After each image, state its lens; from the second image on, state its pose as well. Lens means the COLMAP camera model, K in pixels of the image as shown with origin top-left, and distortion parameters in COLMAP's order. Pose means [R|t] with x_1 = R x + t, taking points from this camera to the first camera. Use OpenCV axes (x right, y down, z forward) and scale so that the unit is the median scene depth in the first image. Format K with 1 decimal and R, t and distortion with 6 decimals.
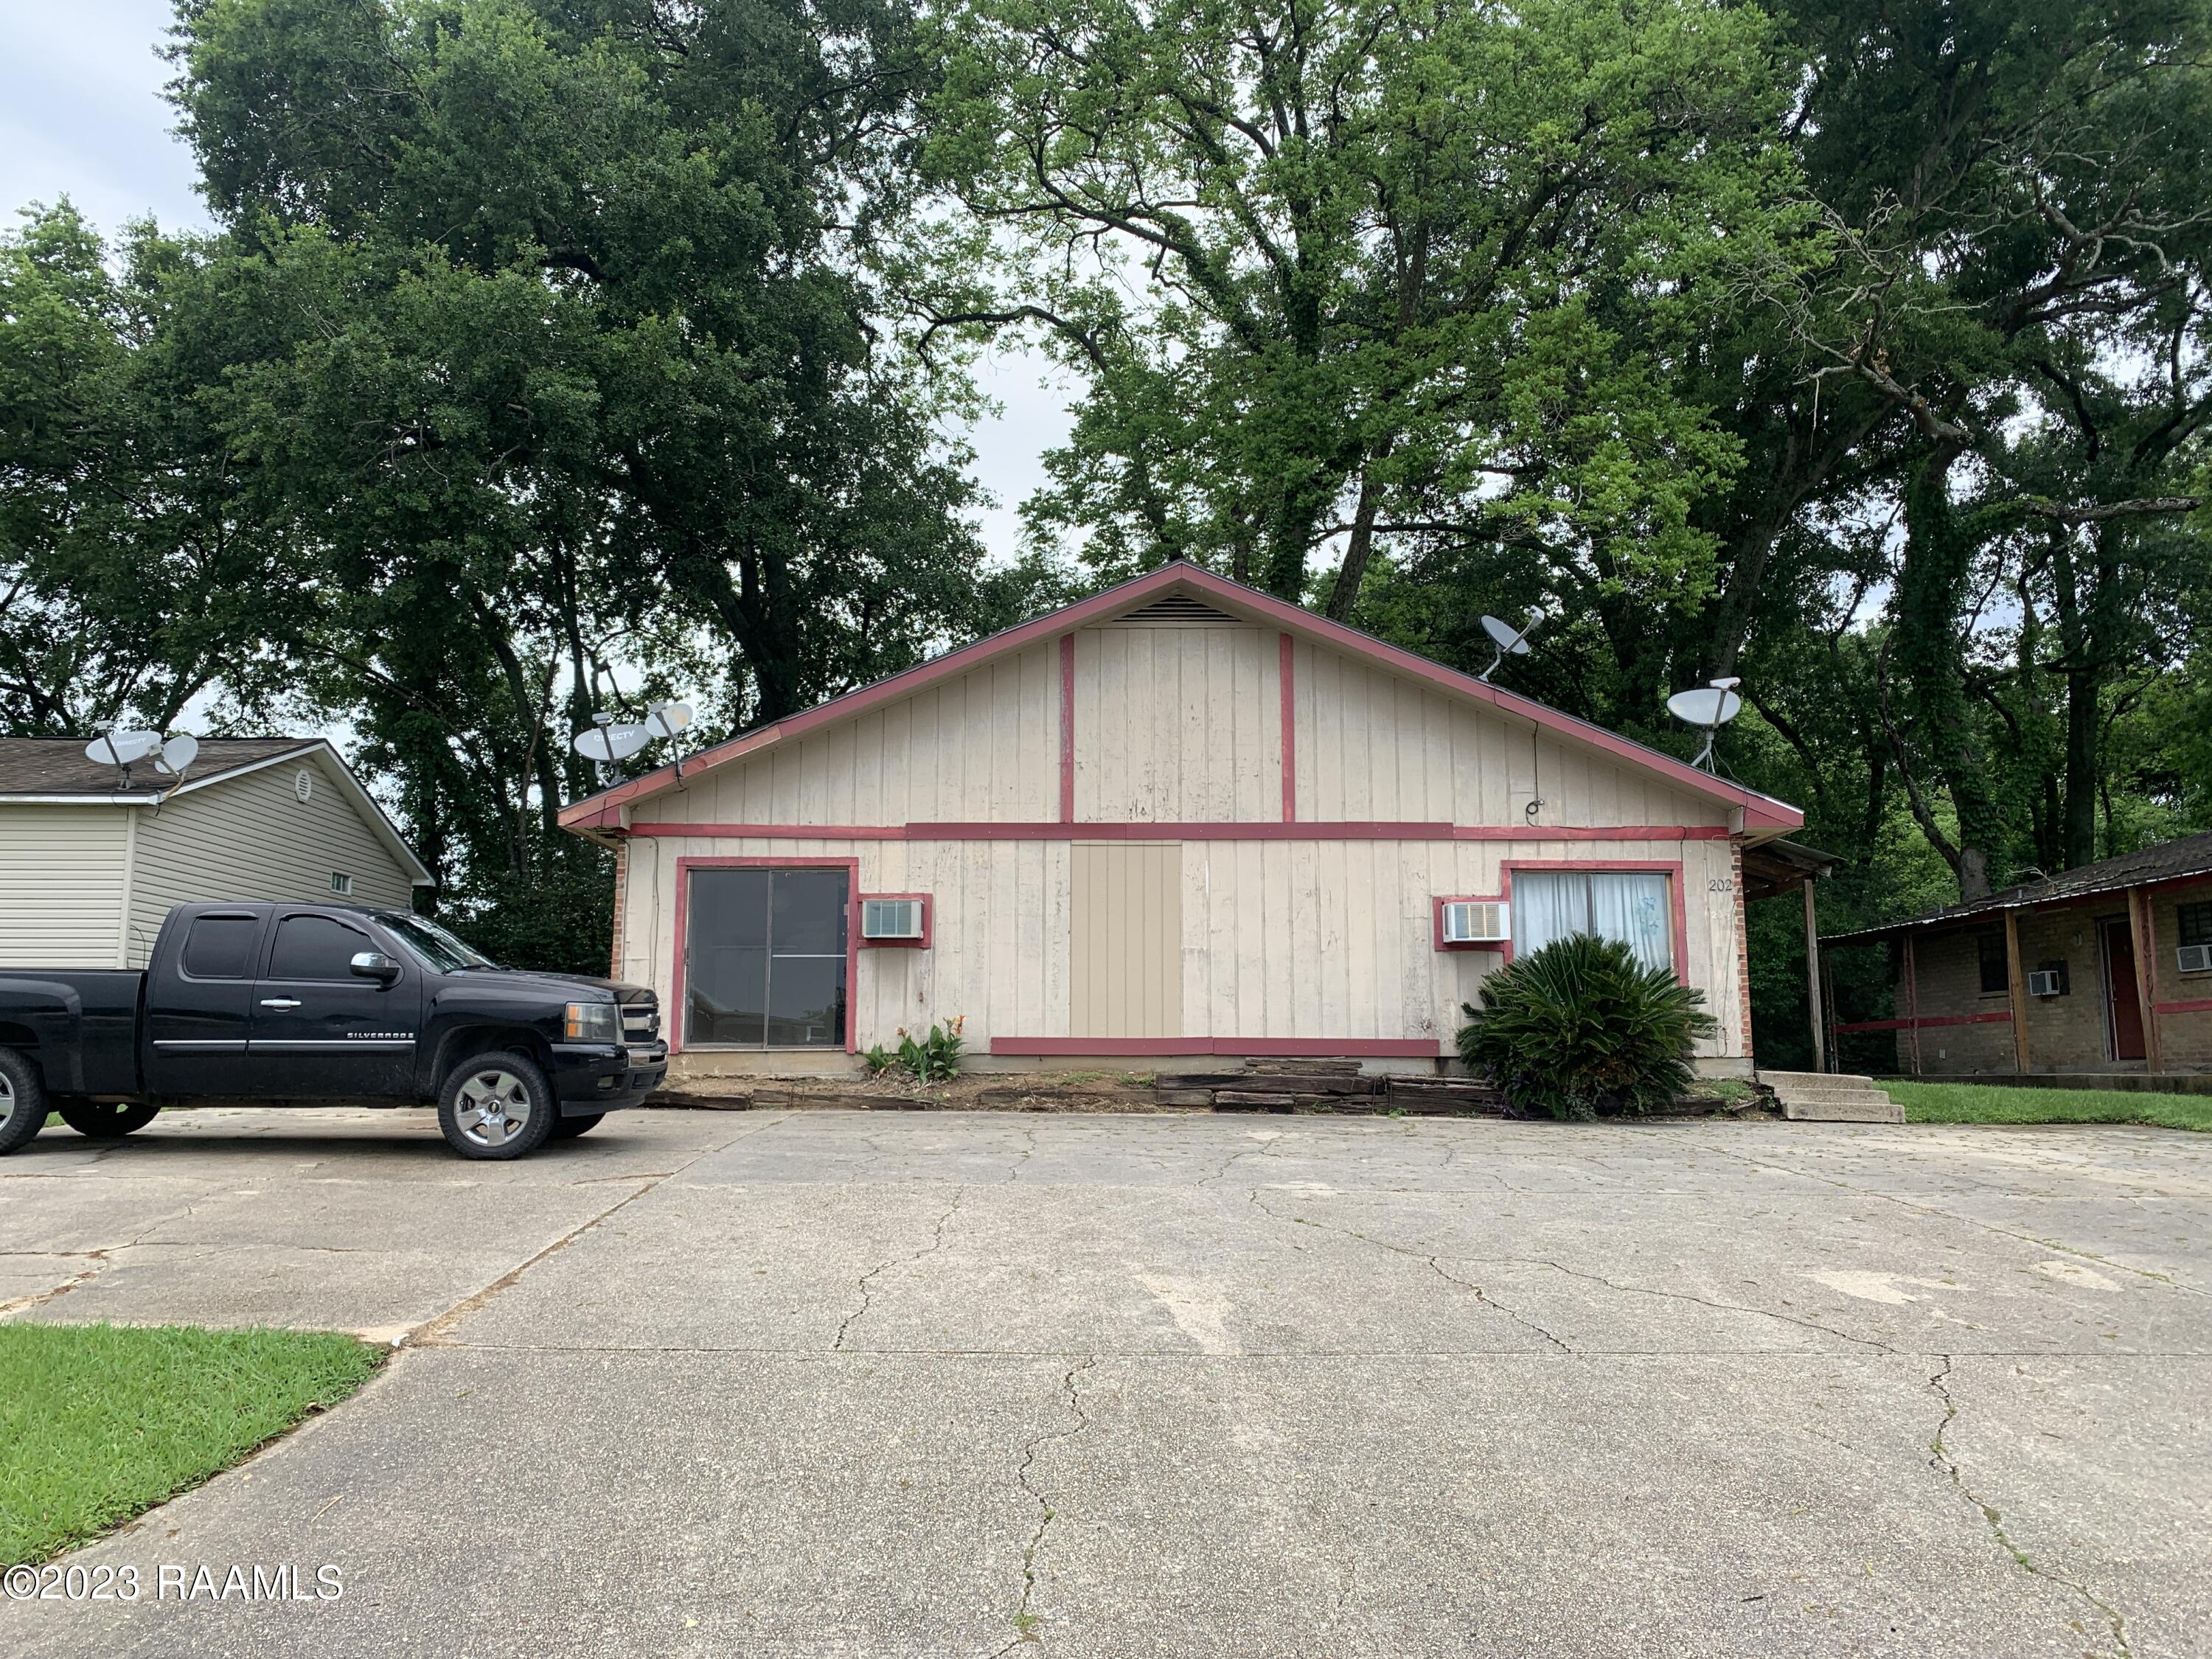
lens RADIAL K [[1672.2, 0, 1106.0], [0, 1672.2, 829.5], [0, 0, 1]] dist [0.065030, -0.000500]
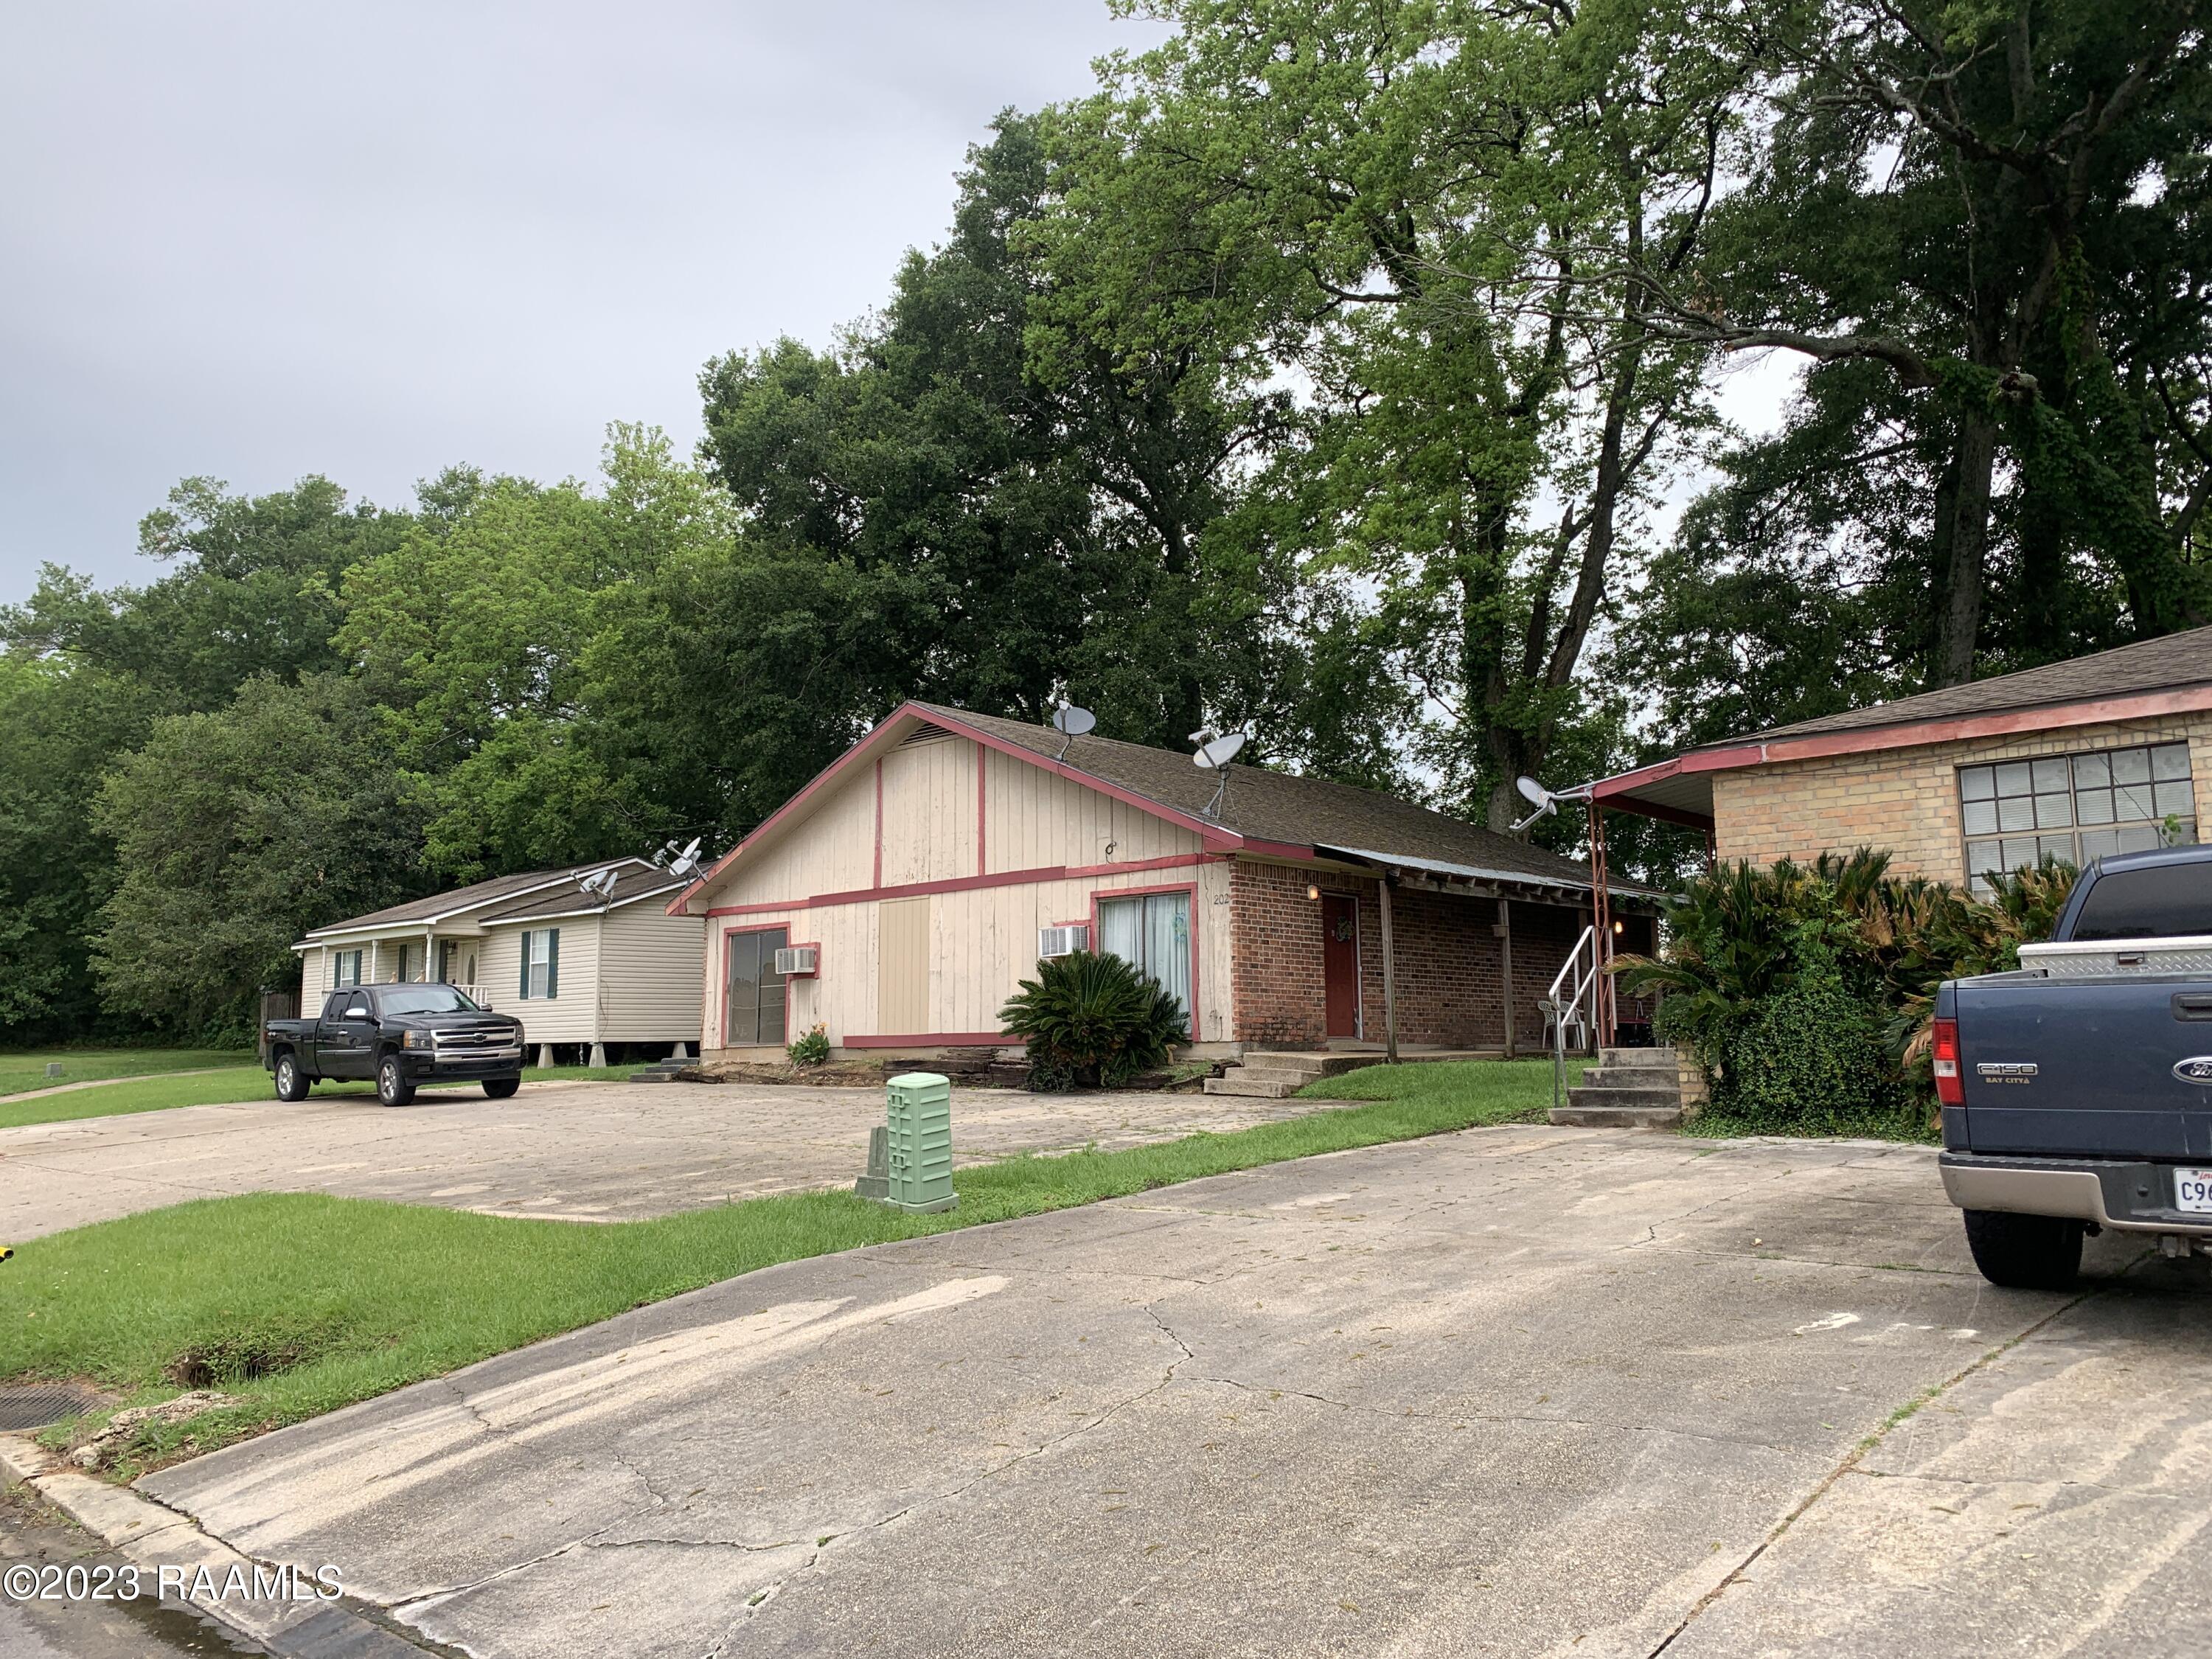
lens RADIAL K [[1672.2, 0, 1106.0], [0, 1672.2, 829.5], [0, 0, 1]] dist [0.065030, -0.000500]
pose [[0.721552, -0.099557, -0.685165, 1.134755], [0.105721, 0.993846, -0.033074, 0.014384], [0.684241, -0.048572, 0.727637, 0.075231]]
